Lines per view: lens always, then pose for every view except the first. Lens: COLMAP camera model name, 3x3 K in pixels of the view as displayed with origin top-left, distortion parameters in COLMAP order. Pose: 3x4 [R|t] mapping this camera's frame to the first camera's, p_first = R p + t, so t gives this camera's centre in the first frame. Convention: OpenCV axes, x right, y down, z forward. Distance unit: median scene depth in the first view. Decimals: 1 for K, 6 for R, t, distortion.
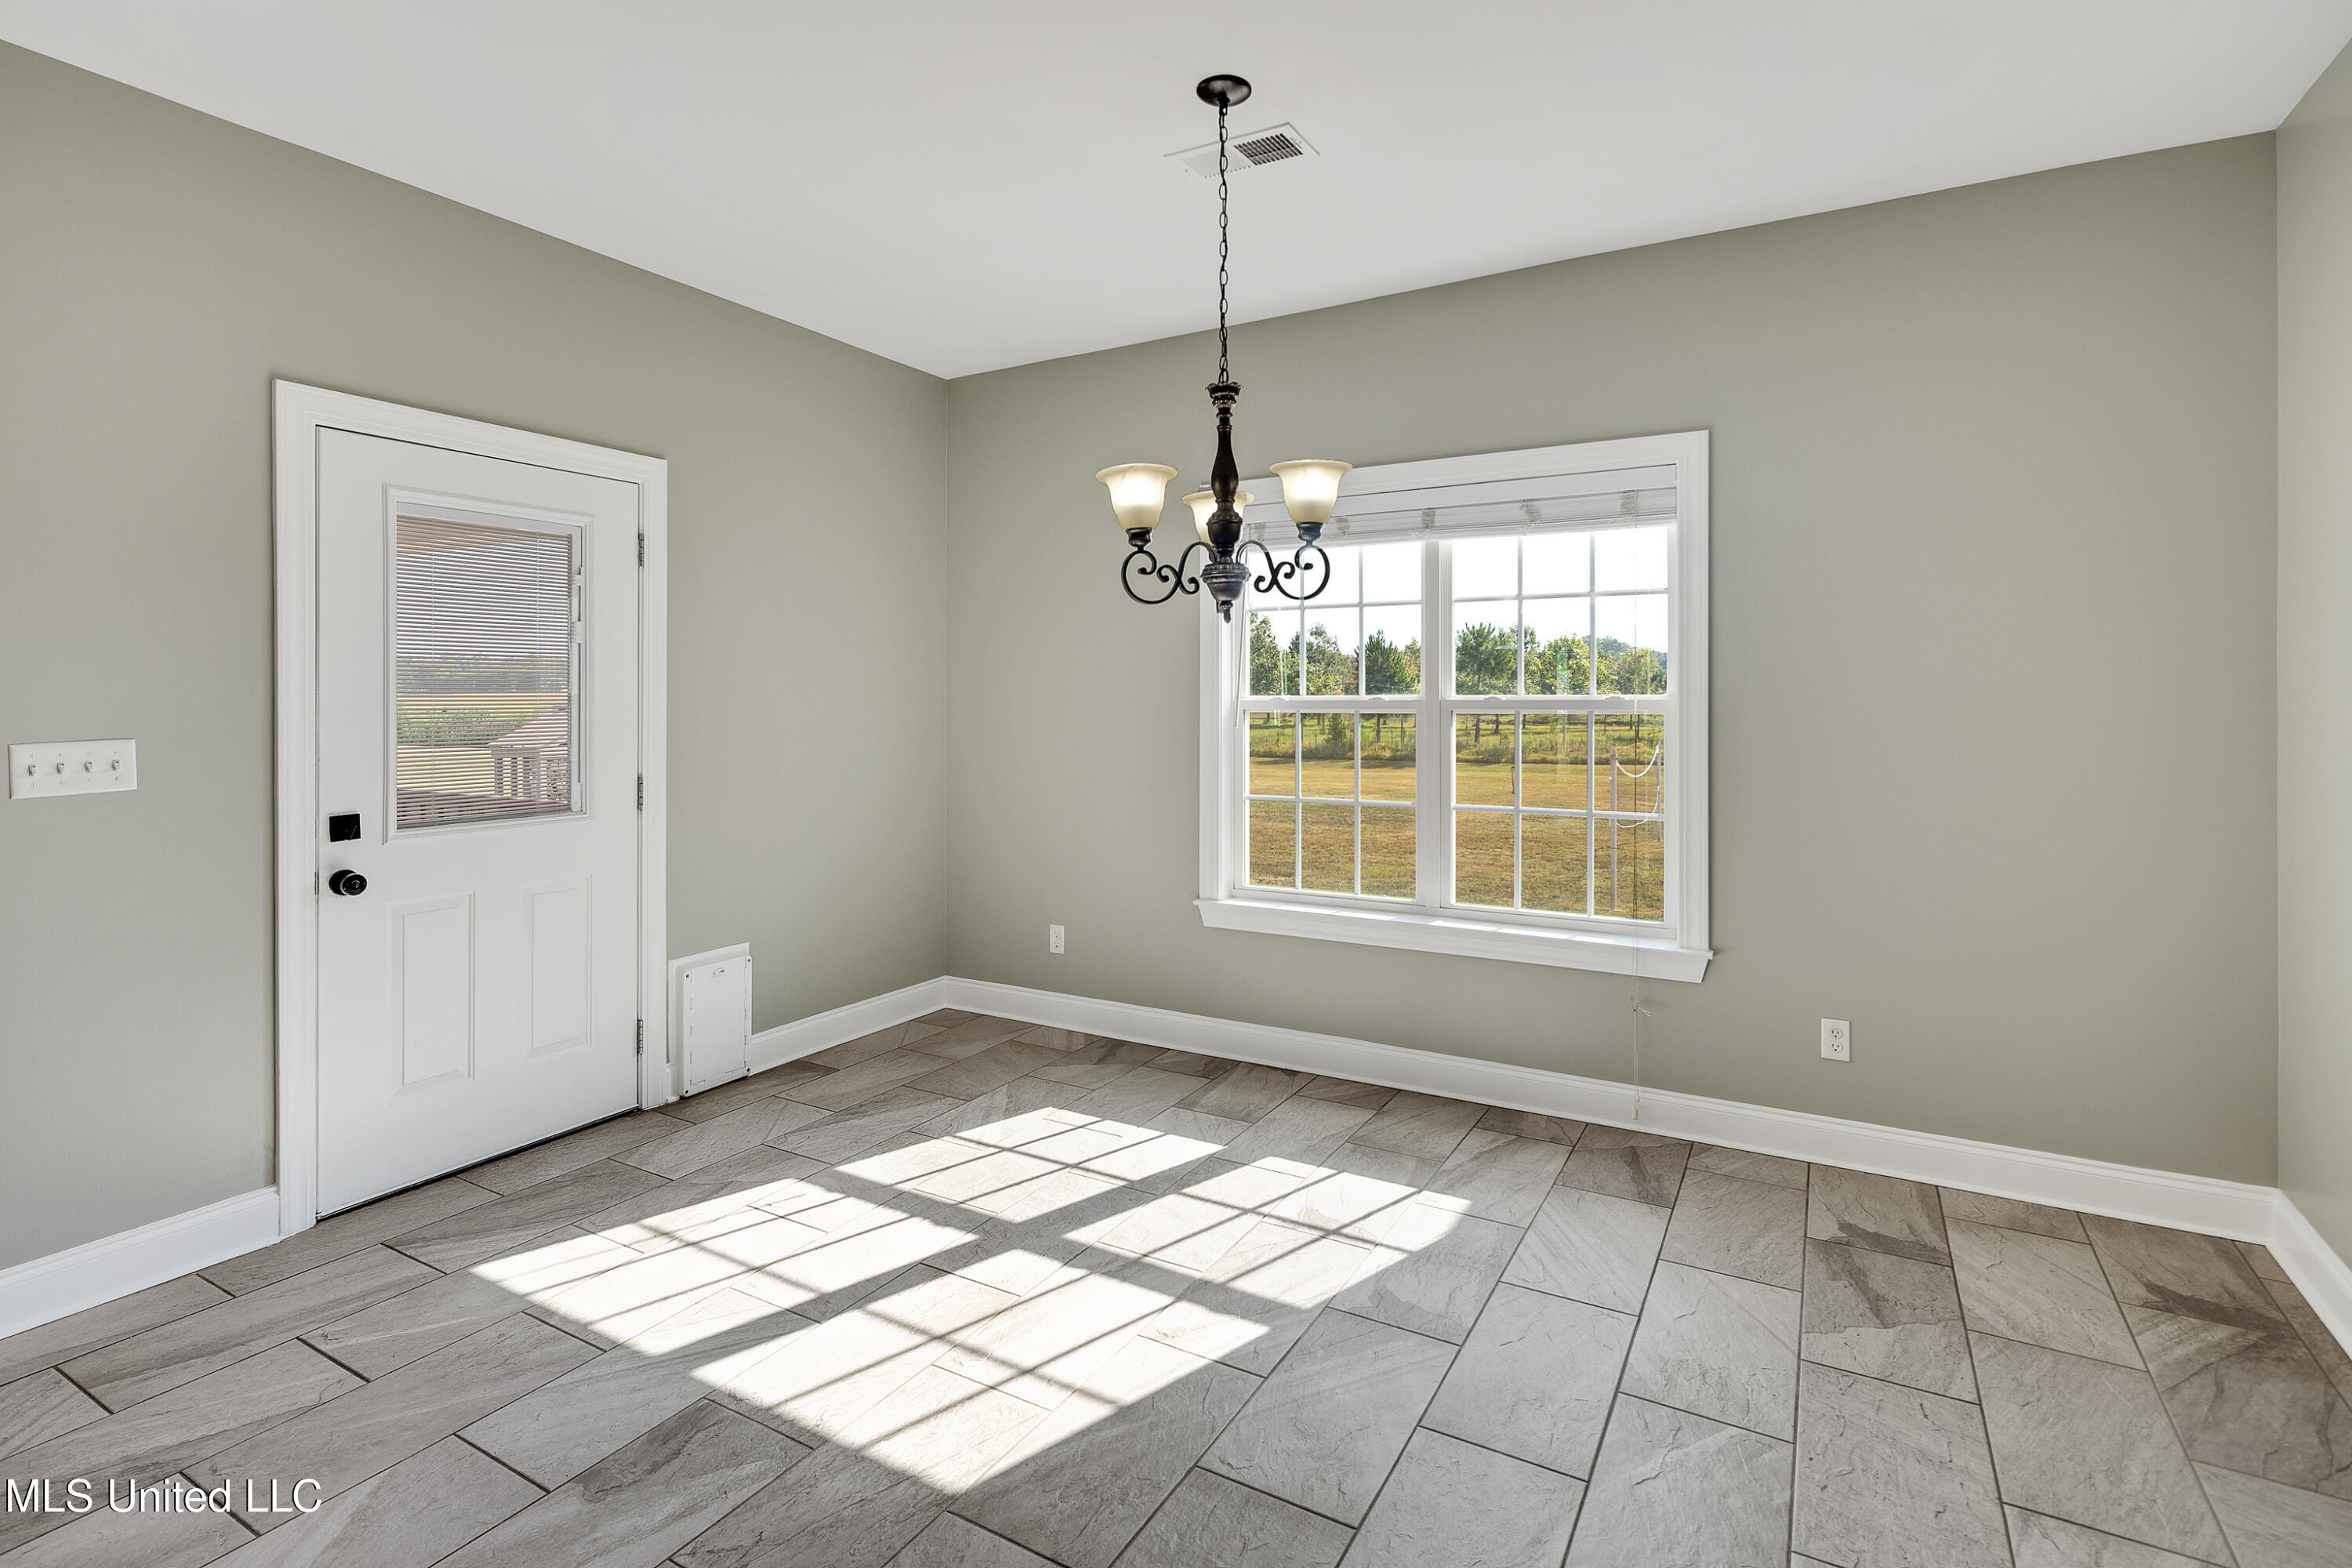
lens RADIAL K [[1124.0, 0, 1166.8], [0, 1124.0, 783.3], [0, 0, 1]] dist [-0.002379, -0.001019]
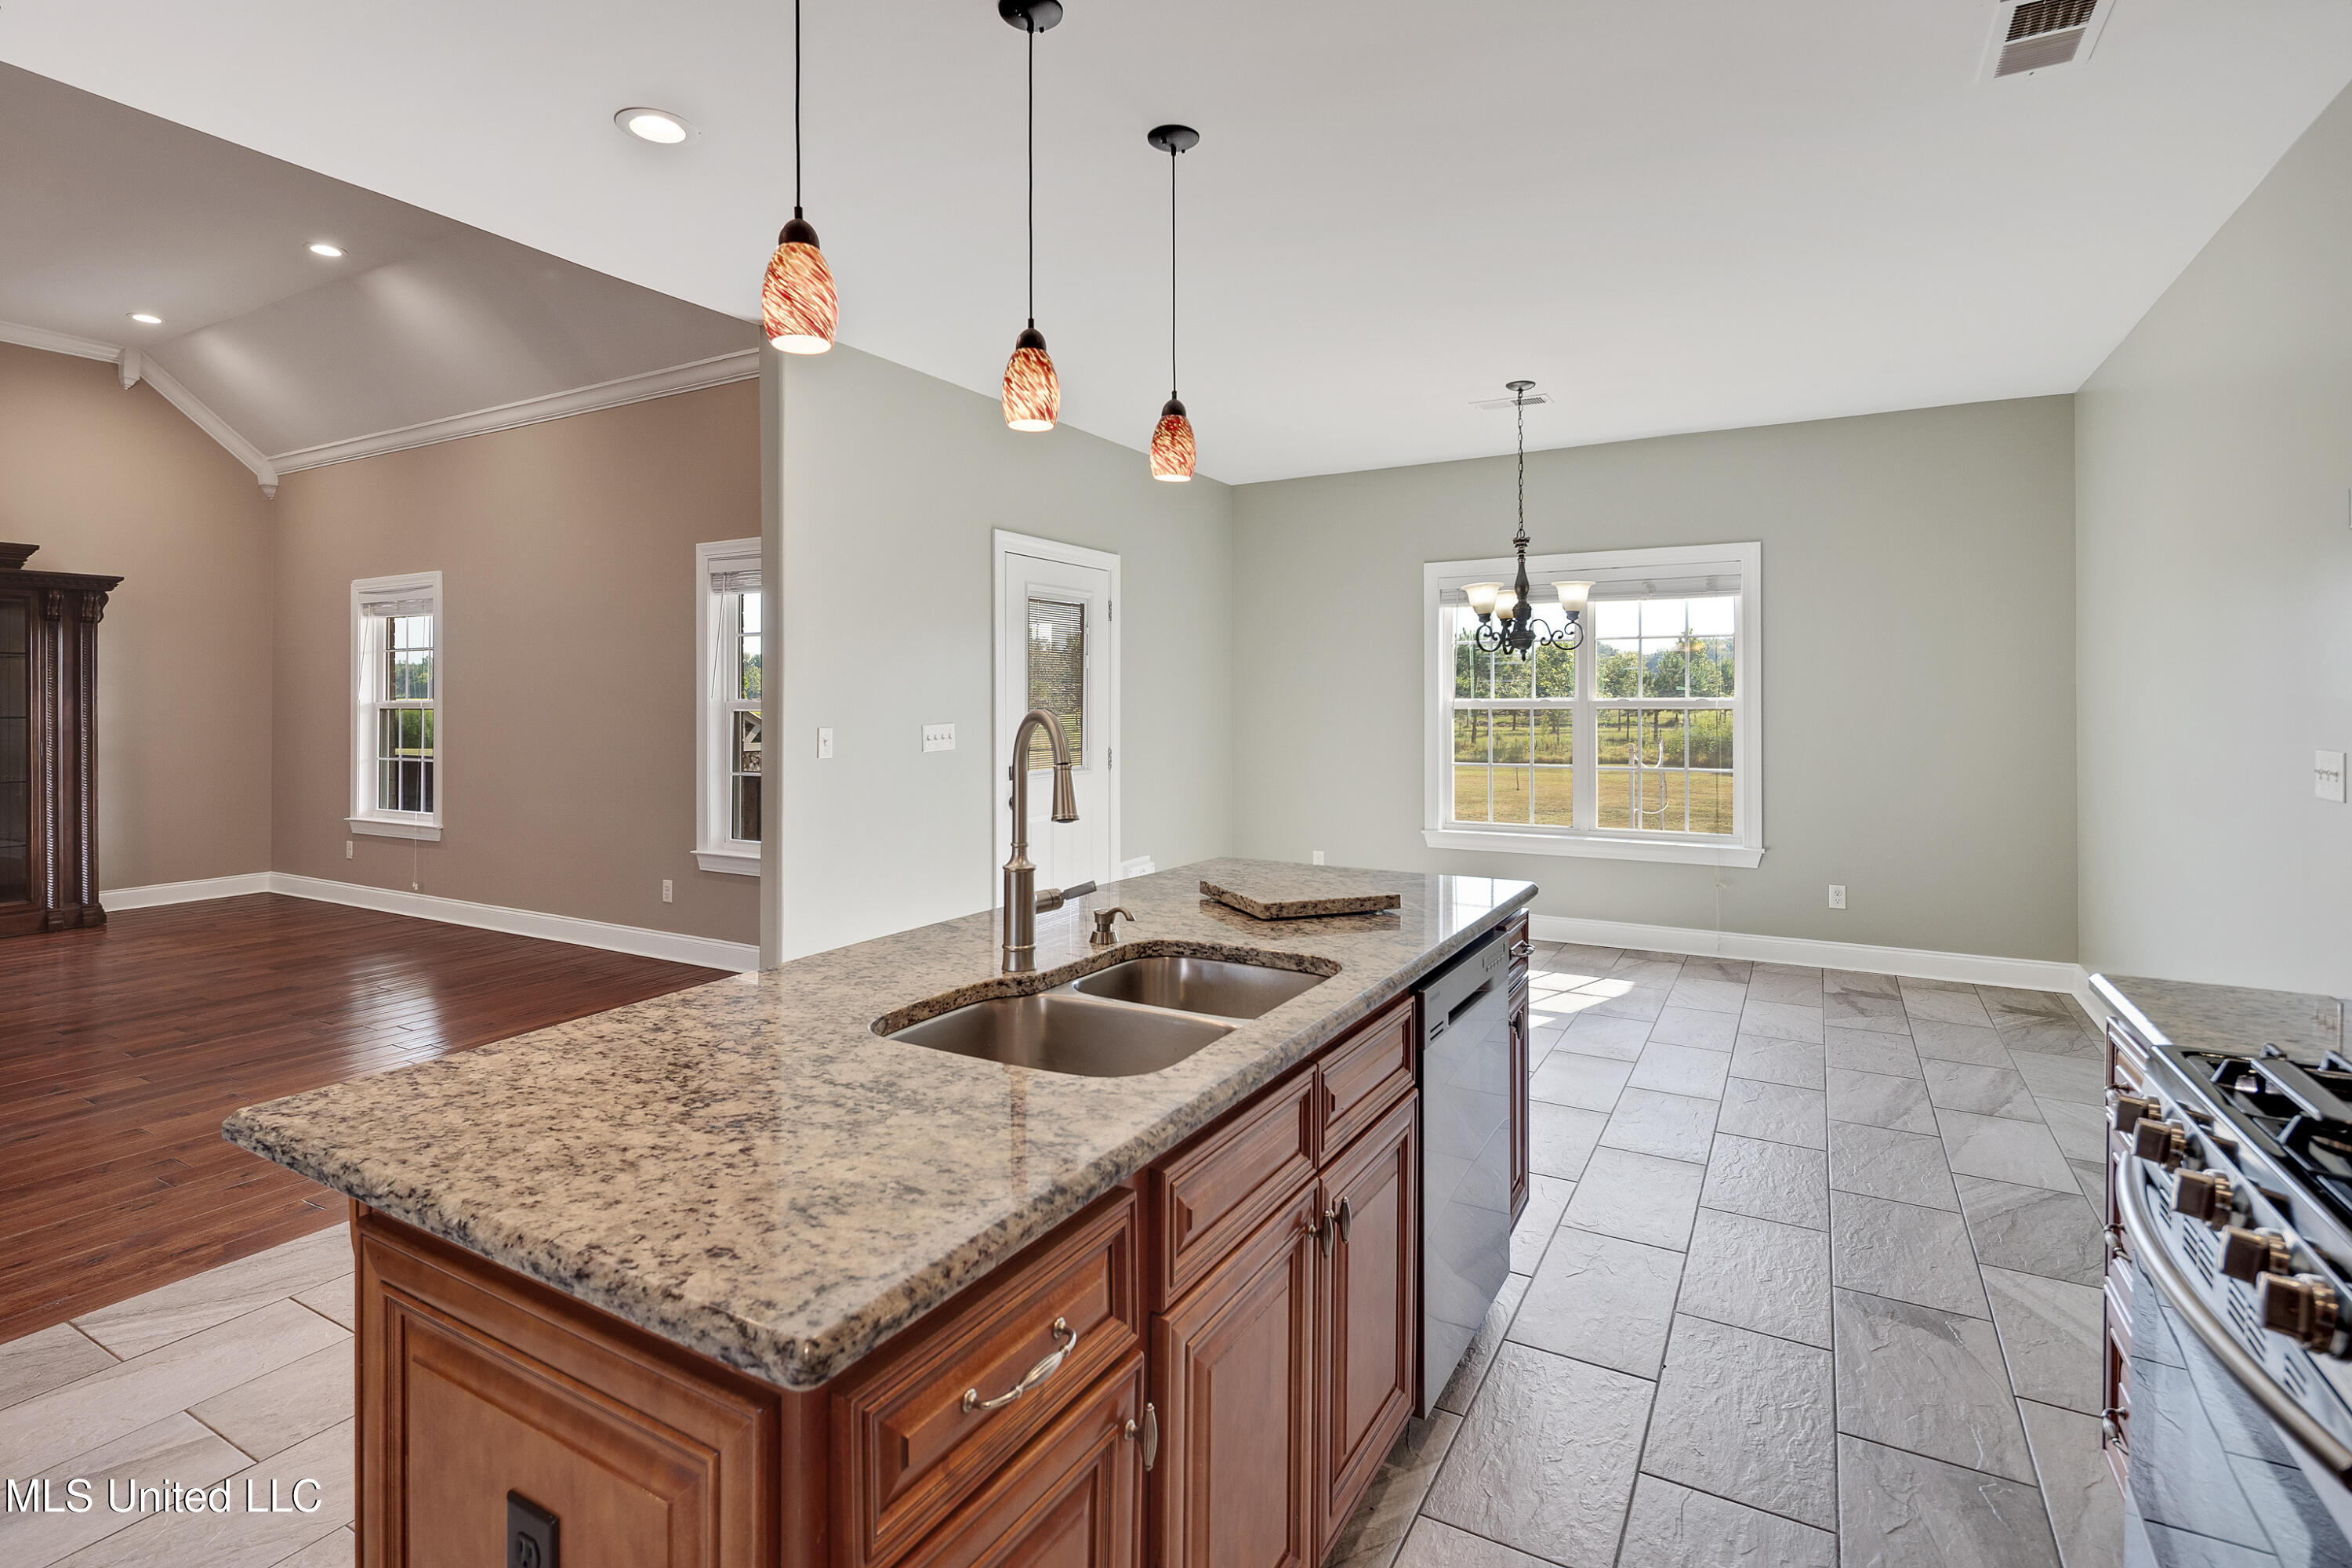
lens RADIAL K [[1108.8, 0, 1169.3], [0, 1108.8, 779.2], [0, 0, 1]] dist [-0.001638, -0.000365]
pose [[0.999975, -0.002852, 0.006481, -0.419255], [0.002886, 0.999982, -0.005247, 0.050201], [-0.006466, 0.005266, 0.999965, -0.661632]]
